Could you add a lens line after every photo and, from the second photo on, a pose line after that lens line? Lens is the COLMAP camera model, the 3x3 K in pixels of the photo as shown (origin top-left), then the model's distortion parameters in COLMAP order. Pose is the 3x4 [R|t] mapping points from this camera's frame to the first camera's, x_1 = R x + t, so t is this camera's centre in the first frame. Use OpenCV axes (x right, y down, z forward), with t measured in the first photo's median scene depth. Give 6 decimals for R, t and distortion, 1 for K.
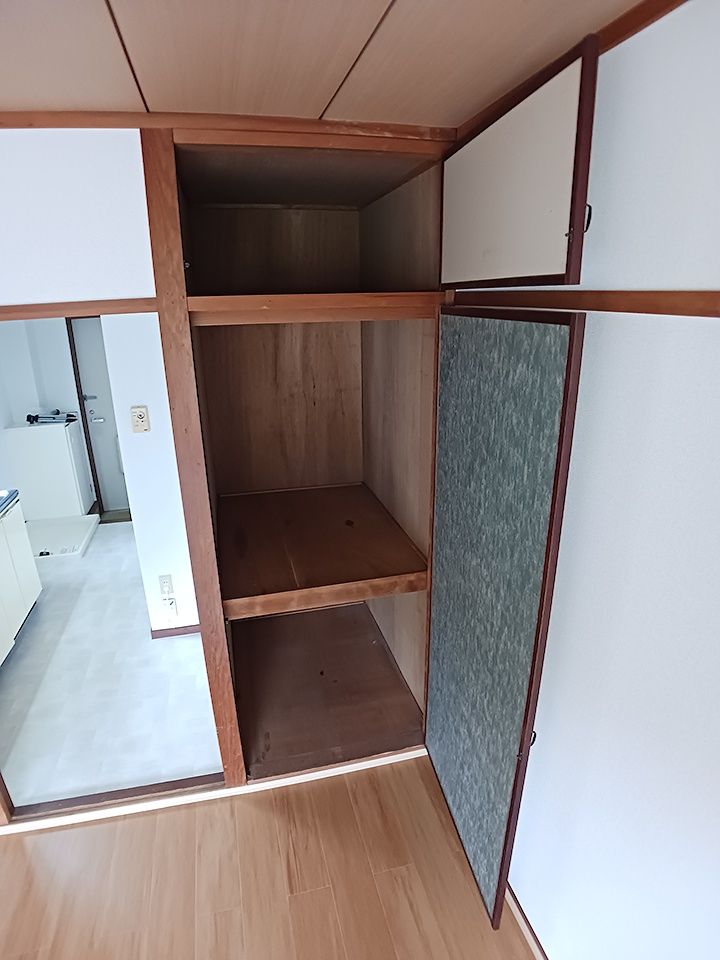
lens RADIAL K [[534.2, 0, 354.3], [0, 534.2, 483.4], [0, 0, 1]] dist [-0.067484, 0.001358]
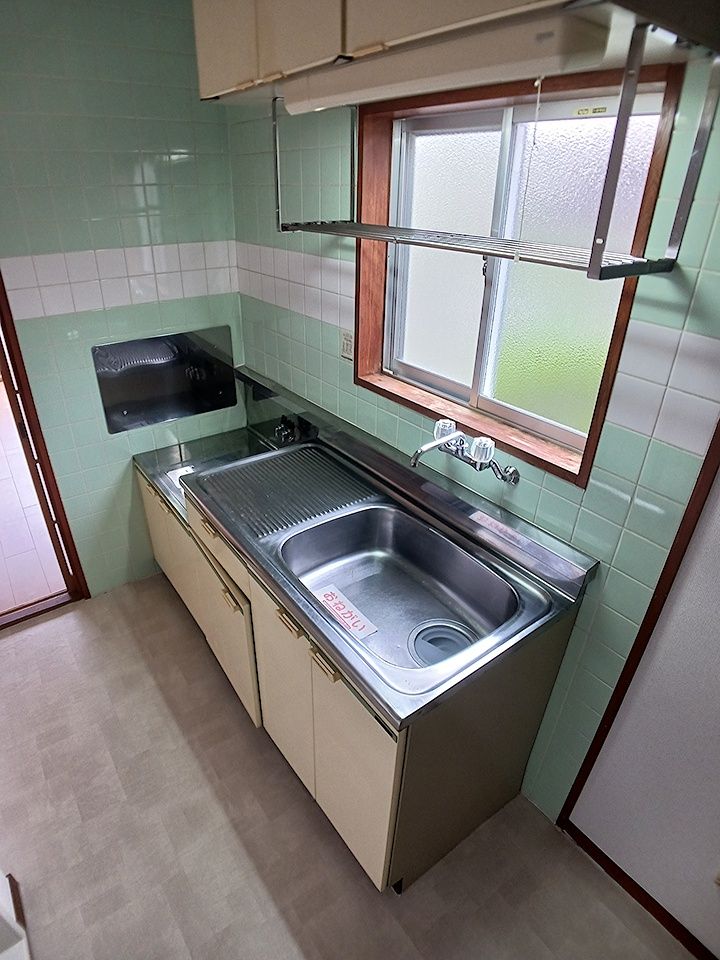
lens RADIAL K [[534.2, 0, 354.3], [0, 534.2, 483.4], [0, 0, 1]] dist [-0.067484, 0.001358]
pose [[-0.921008, 0.192379, -0.338725, -0.482305], [-0.133379, 0.661246, 0.738216, -0.246073], [0.365998, 0.725082, -0.583354, 0.932446]]
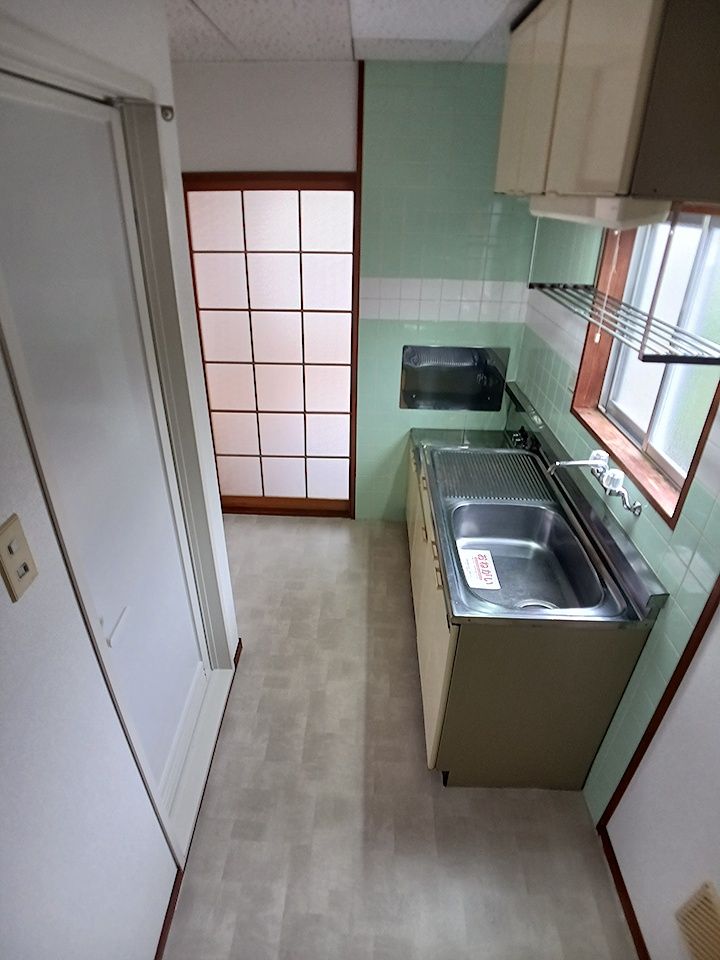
lens RADIAL K [[534.2, 0, 354.3], [0, 534.2, 483.4], [0, 0, 1]] dist [-0.067484, 0.001358]
pose [[-0.963527, -0.131952, 0.232820, -0.575557], [0.087649, 0.666400, 0.740424, -0.346309], [-0.252852, 0.733825, -0.630529, 1.066916]]
